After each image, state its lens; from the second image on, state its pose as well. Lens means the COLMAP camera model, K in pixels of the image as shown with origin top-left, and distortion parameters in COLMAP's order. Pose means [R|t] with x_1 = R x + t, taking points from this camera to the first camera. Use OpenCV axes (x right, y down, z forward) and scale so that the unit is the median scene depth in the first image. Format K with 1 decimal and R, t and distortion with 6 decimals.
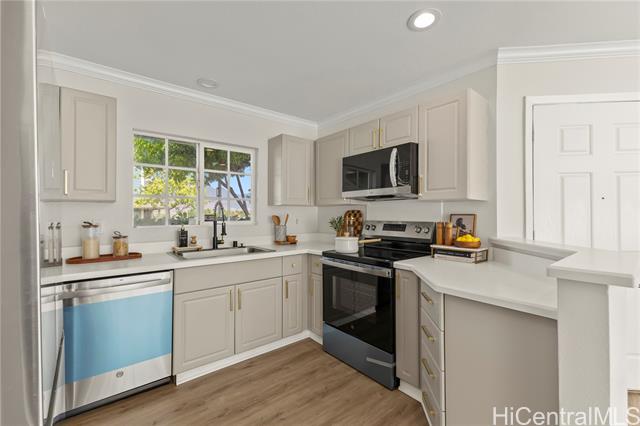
lens RADIAL K [[276.6, 0, 318.5], [0, 276.6, 215.0], [0, 0, 1]] dist [0.003974, 0.000121]
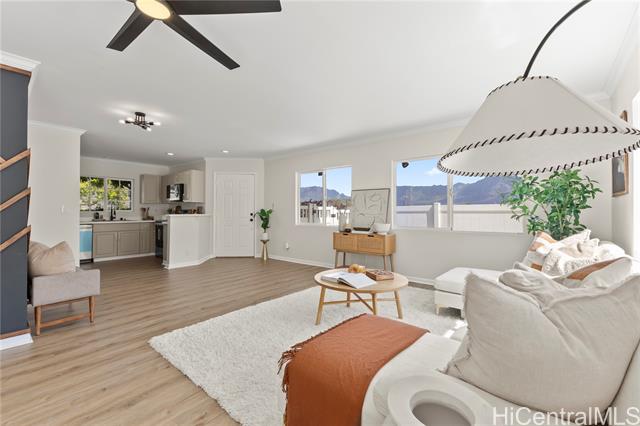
lens RADIAL K [[276.6, 0, 322.6], [0, 276.6, 209.6], [0, 0, 1]] dist [0.003974, 0.000121]
pose [[0.980605, 0.000075, 0.195993, 0.896277], [0.000282, 0.999998, -0.001794, 0.023524], [-0.195993, 0.001815, 0.980604, -1.643750]]
